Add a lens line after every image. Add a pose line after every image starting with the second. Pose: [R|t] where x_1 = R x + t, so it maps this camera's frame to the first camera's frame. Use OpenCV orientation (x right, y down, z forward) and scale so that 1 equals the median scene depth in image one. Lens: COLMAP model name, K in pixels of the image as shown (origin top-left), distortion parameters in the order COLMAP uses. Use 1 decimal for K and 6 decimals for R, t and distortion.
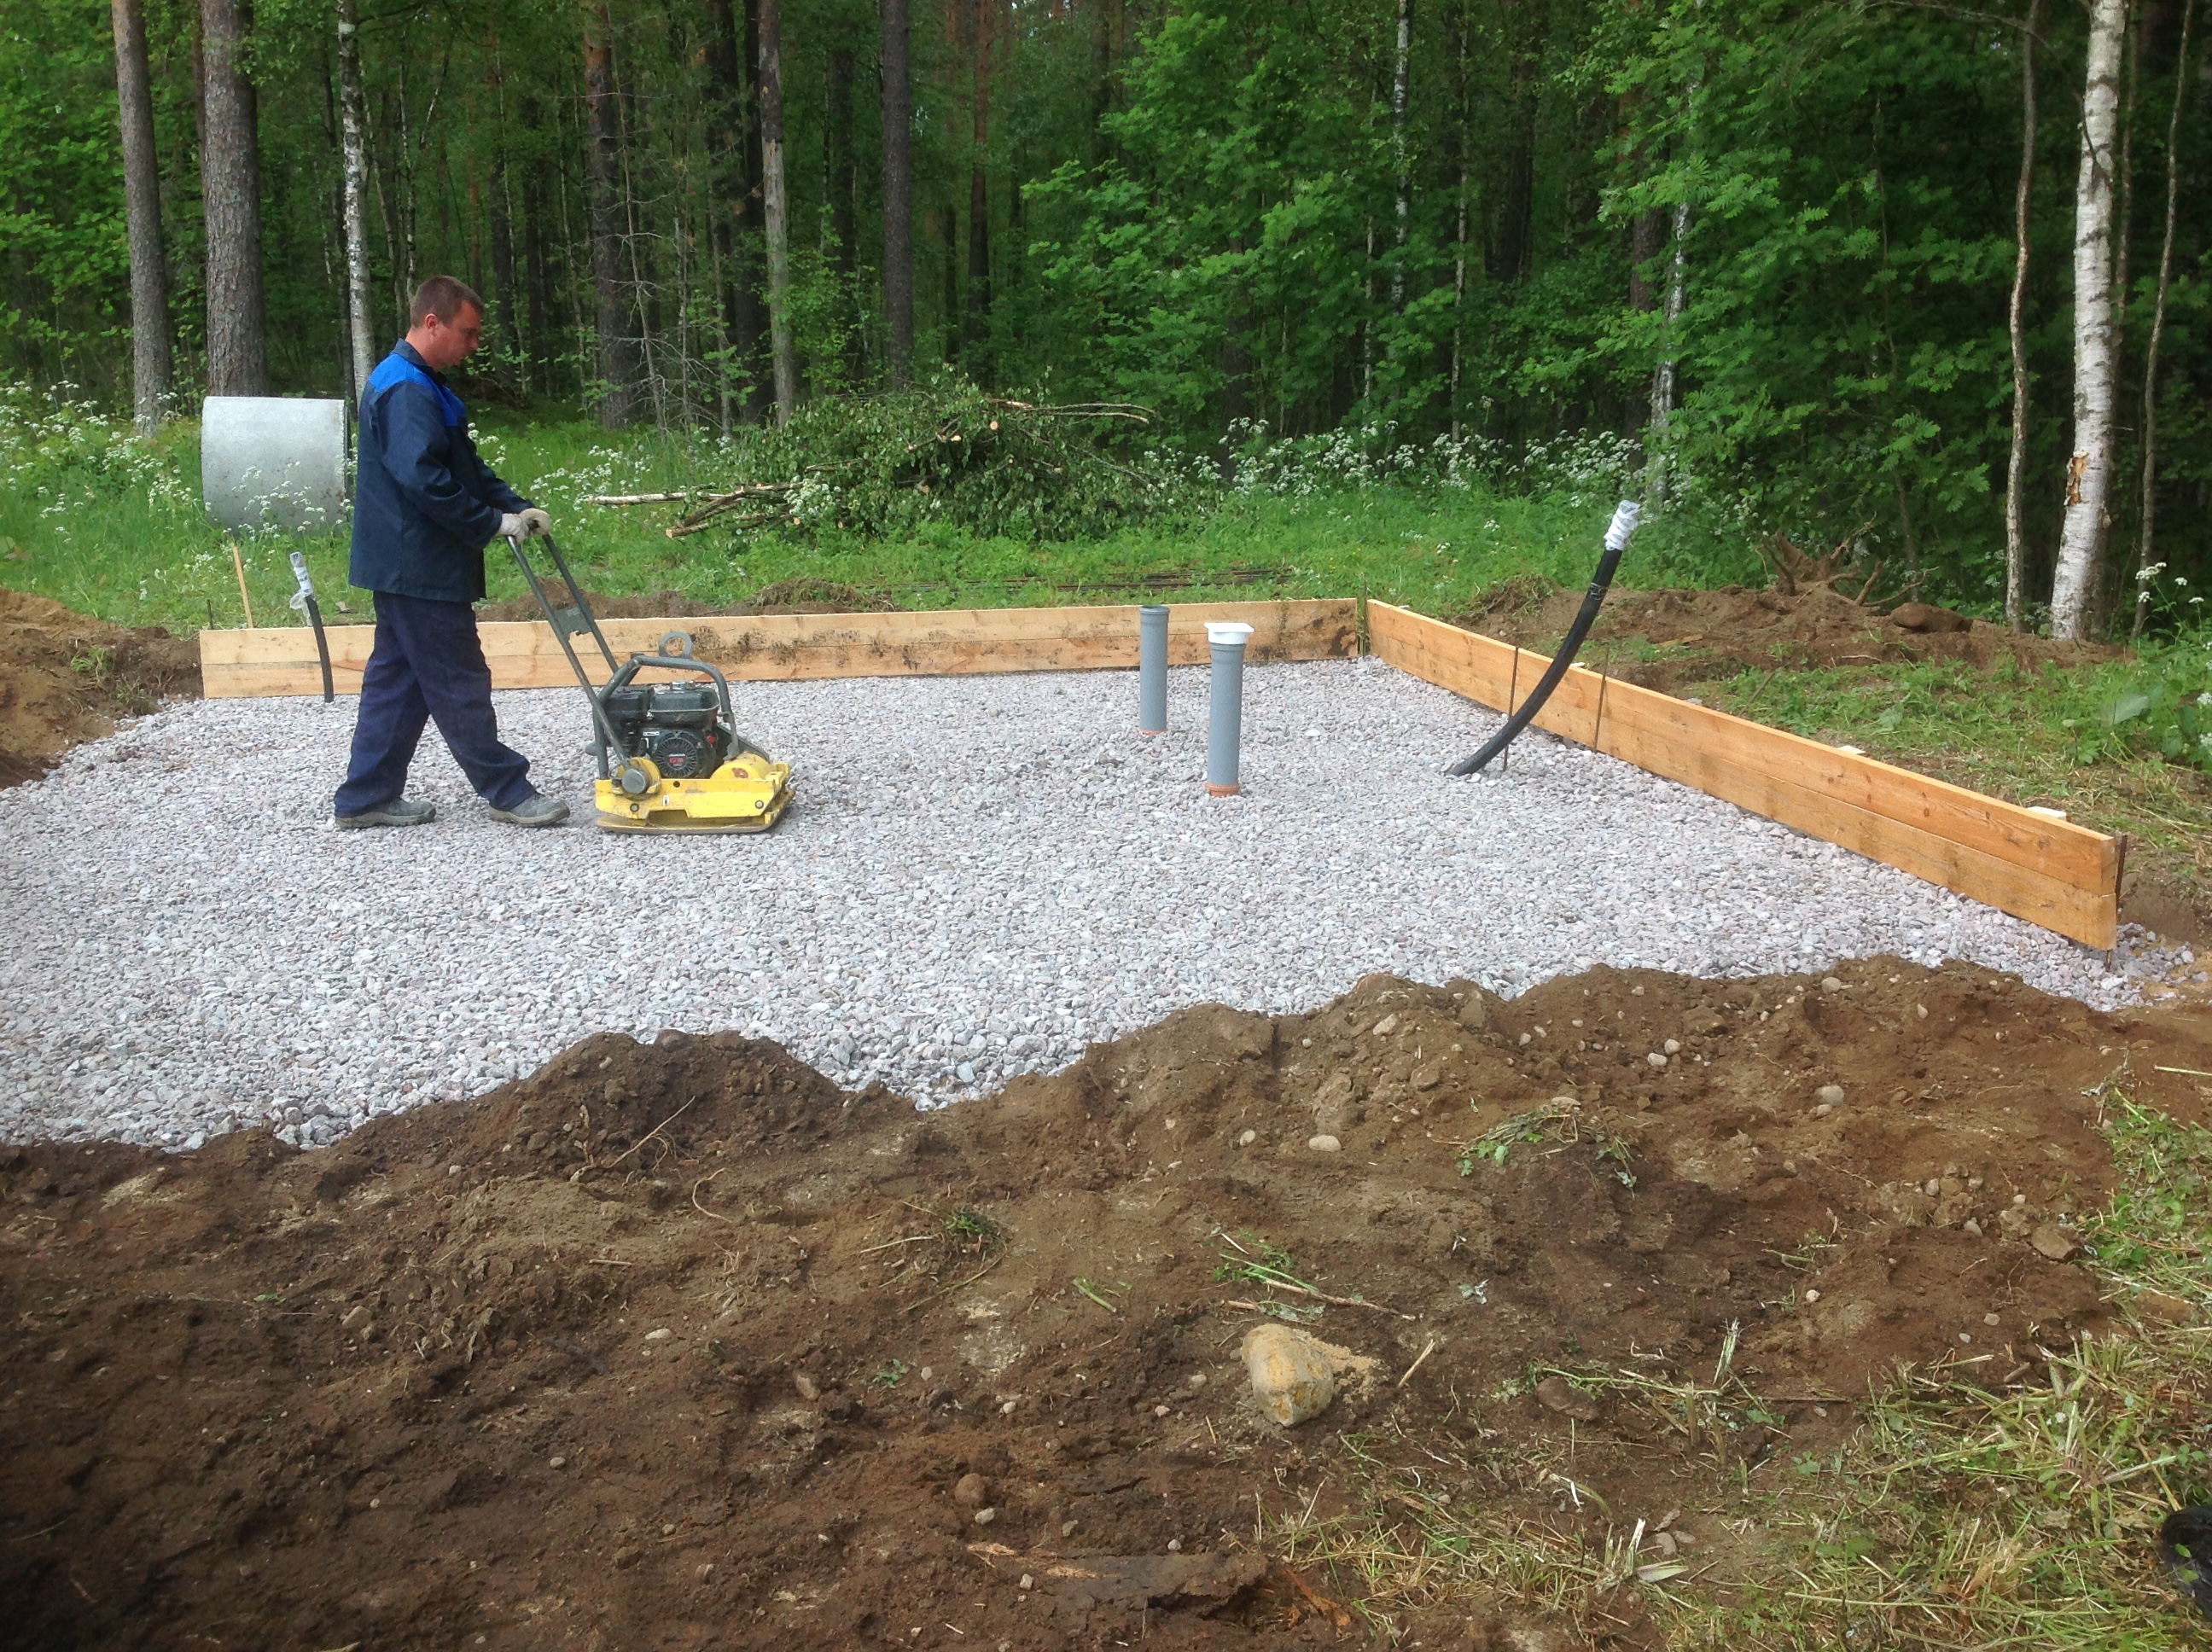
lens RADIAL K [[2073.2, 0, 1114.7], [0, 2073.2, 853.0], [0, 0, 1]] dist [0.007318, 0.000000]
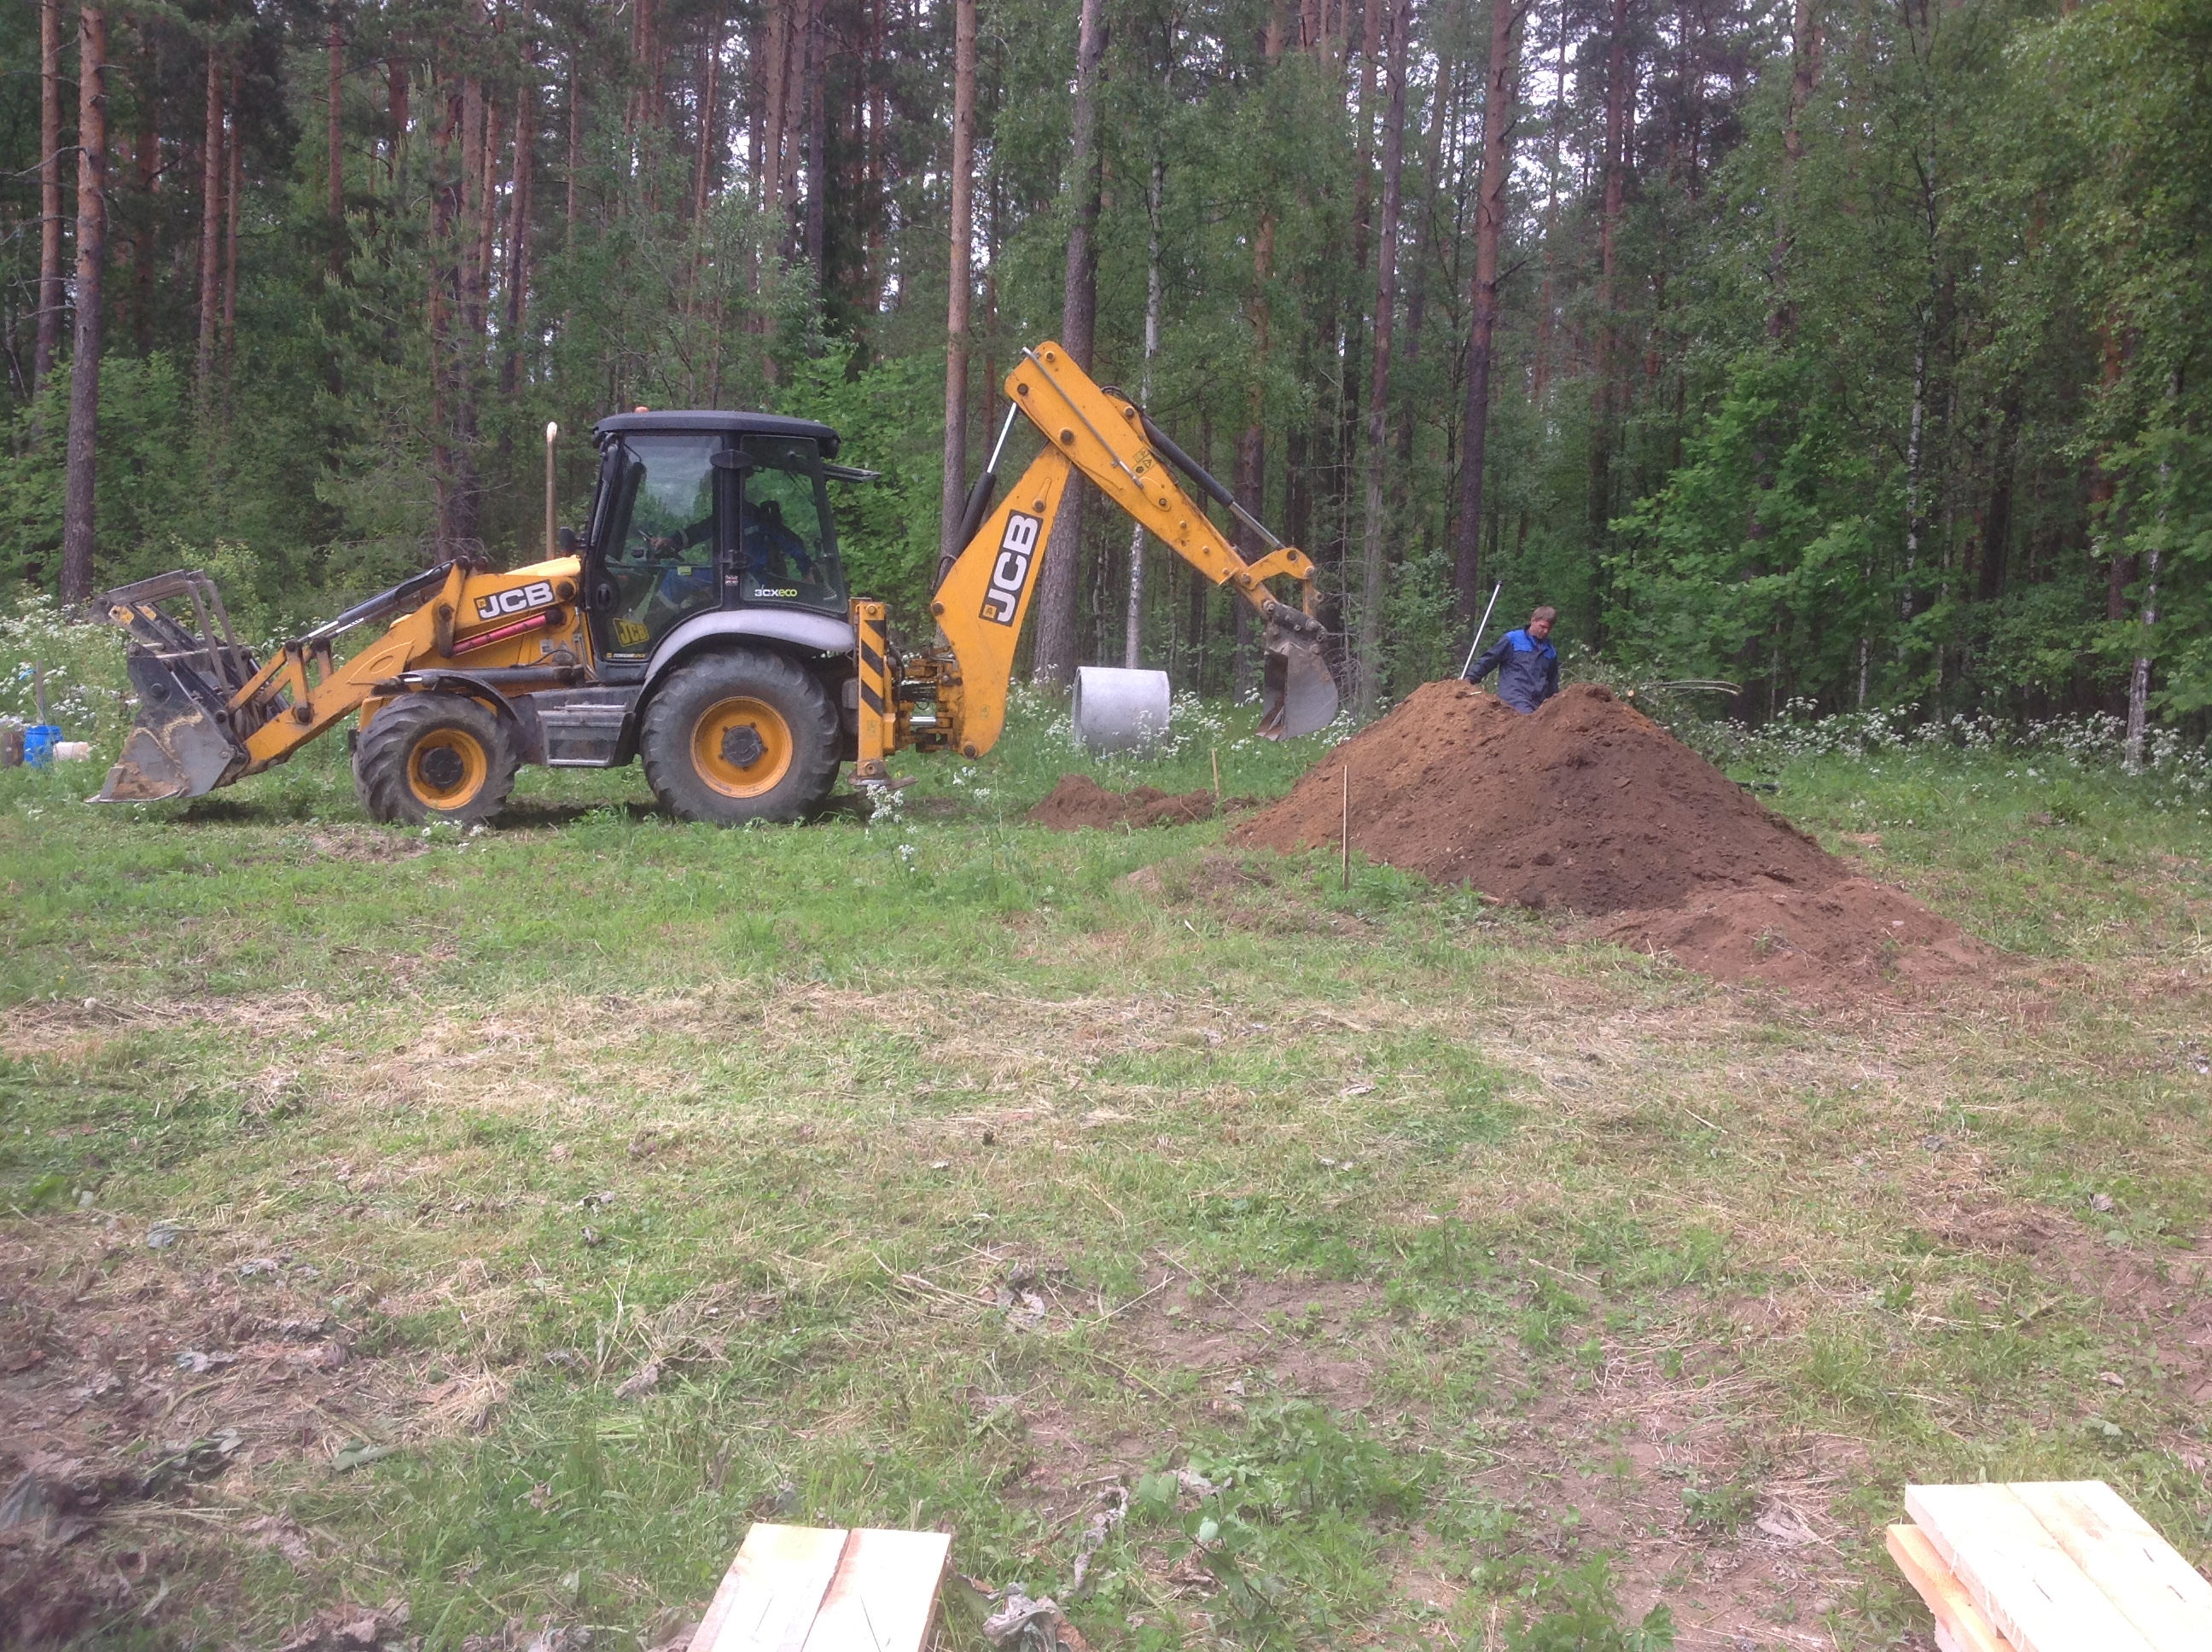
lens RADIAL K [[2073.2, 0, 1116.4], [0, 2073.2, 827.2], [0, 0, 1]] dist [0.007318, 0.000000]
pose [[0.980596, 0.030806, -0.193603, -0.135738], [-0.060753, 0.986710, -0.150708, 0.124156], [0.186387, 0.159546, 0.969435, -0.444887]]
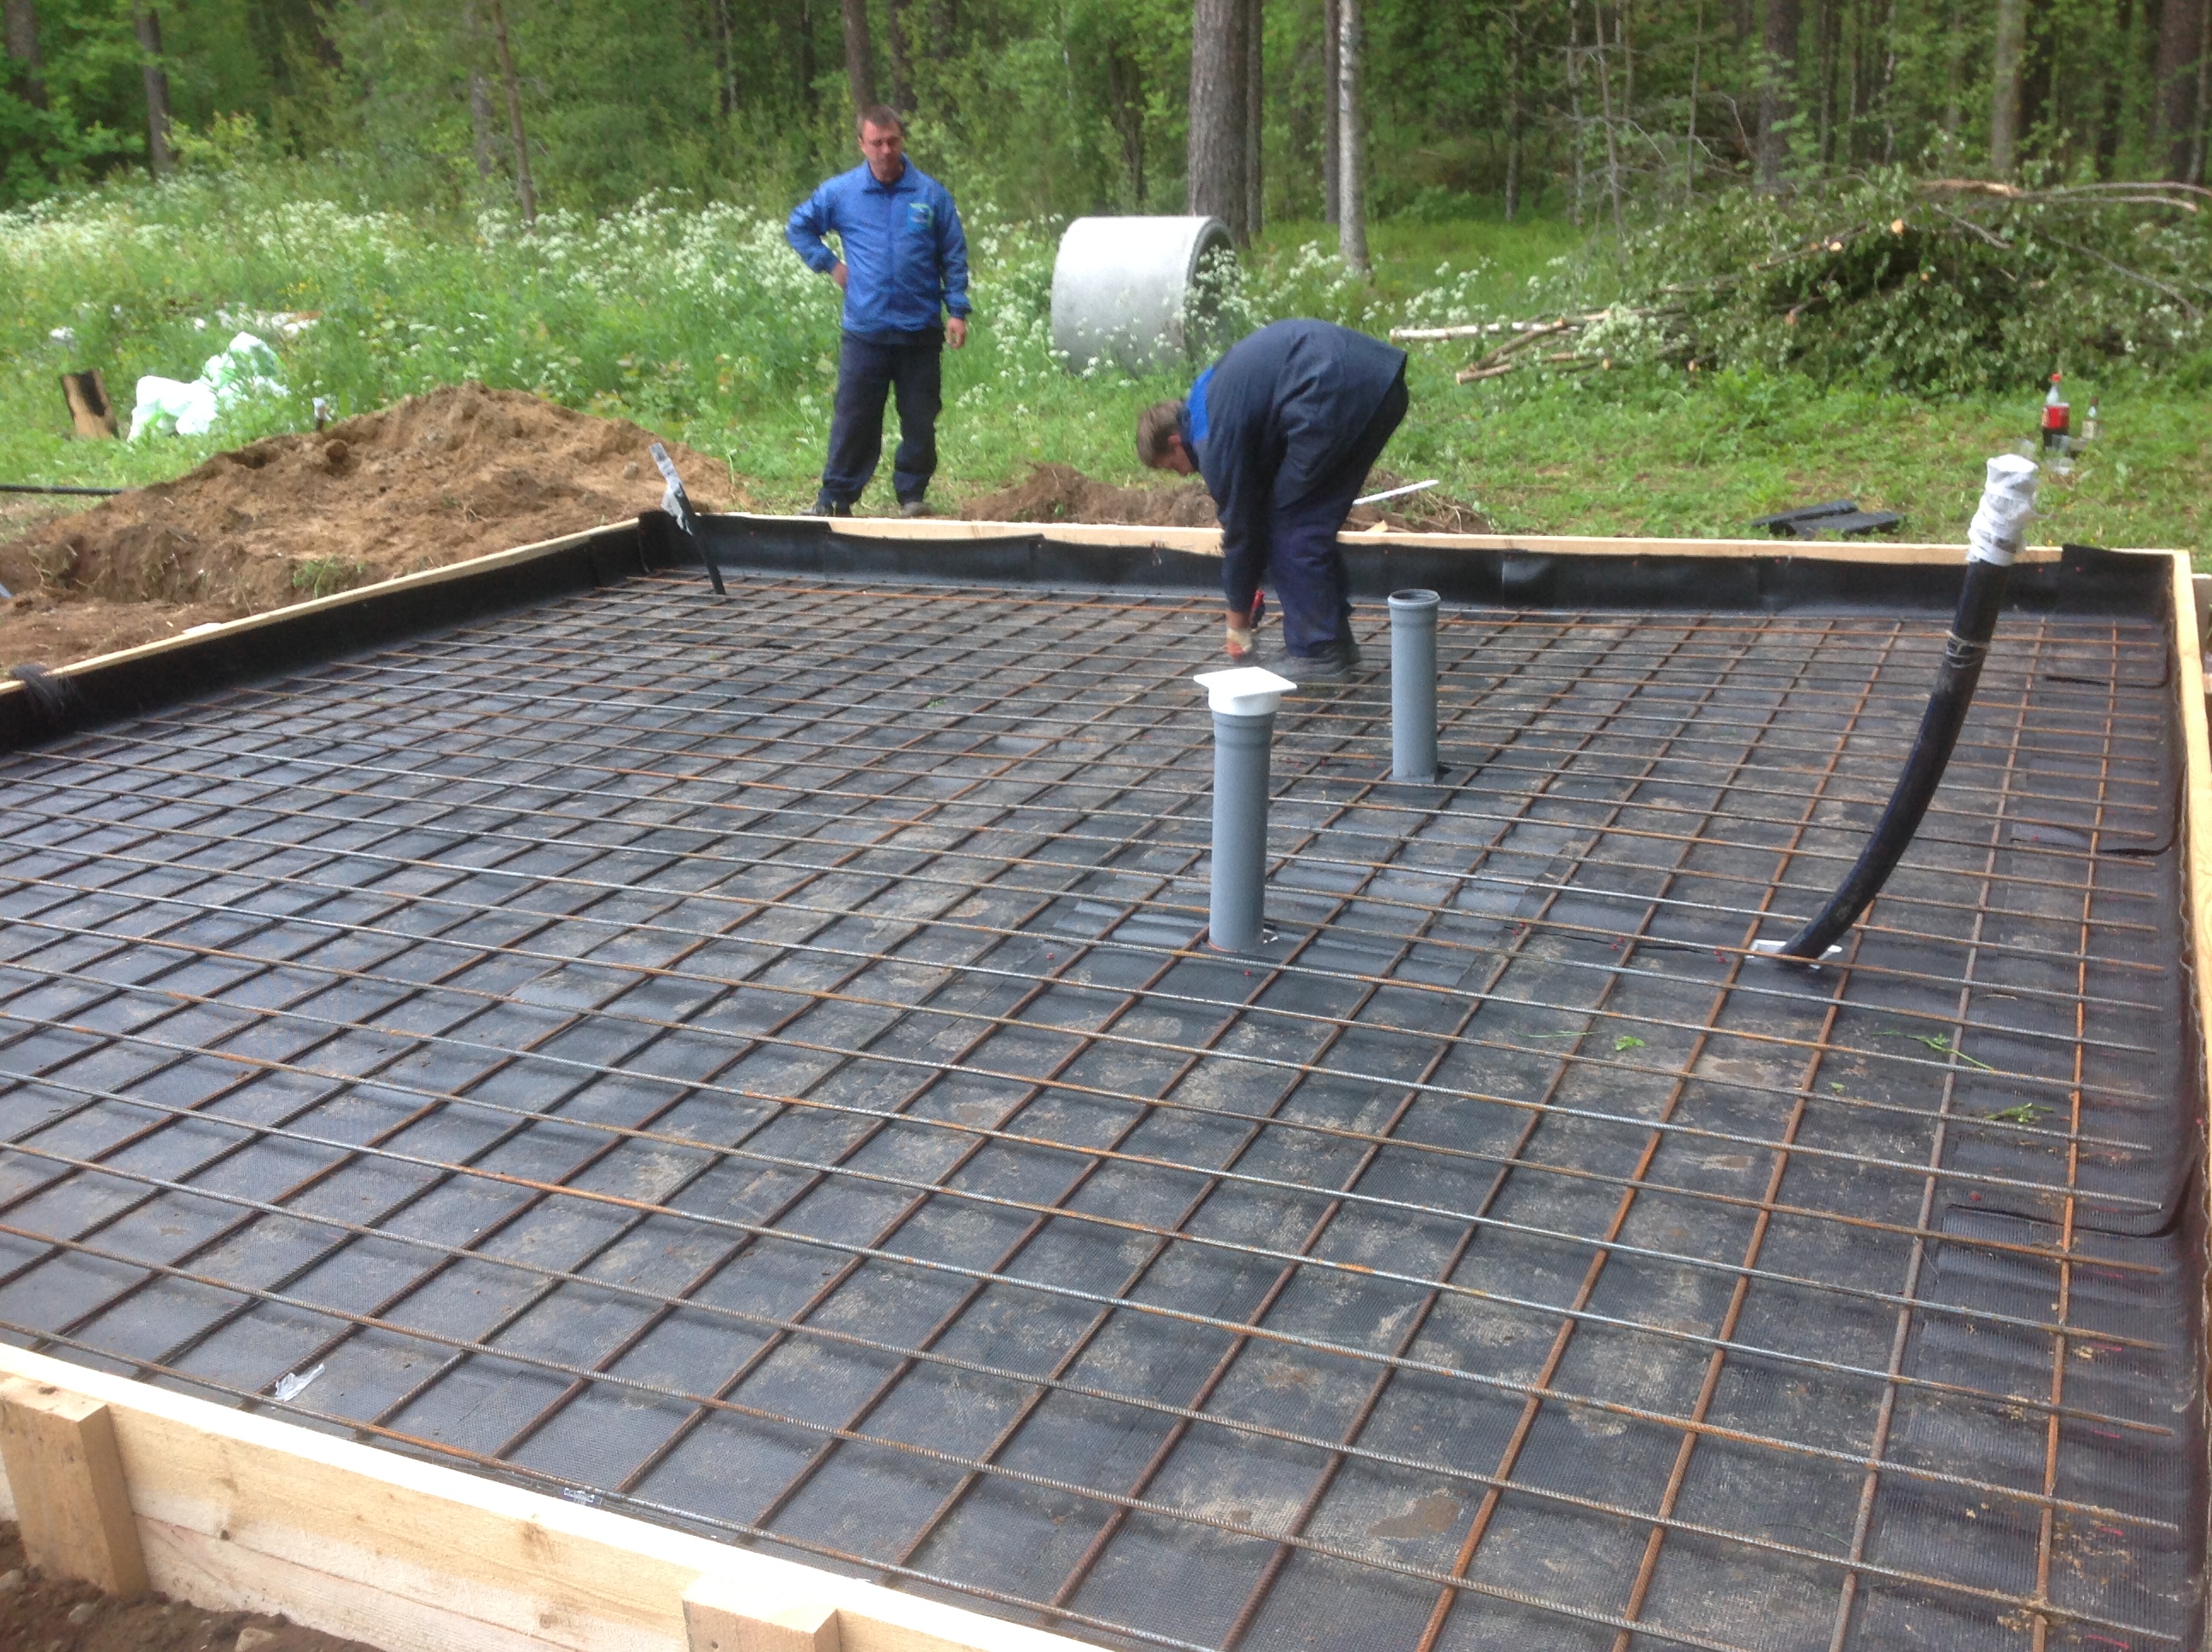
lens RADIAL K [[2073.2, 0, 1102.8], [0, 2073.2, 831.0], [0, 0, 1]] dist [0.007318, 0.000000]
pose [[0.773339, 0.151270, -0.615682, 0.213998], [-0.091170, 0.987559, 0.128123, -0.076342], [0.627403, -0.042951, 0.777509, 0.304940]]
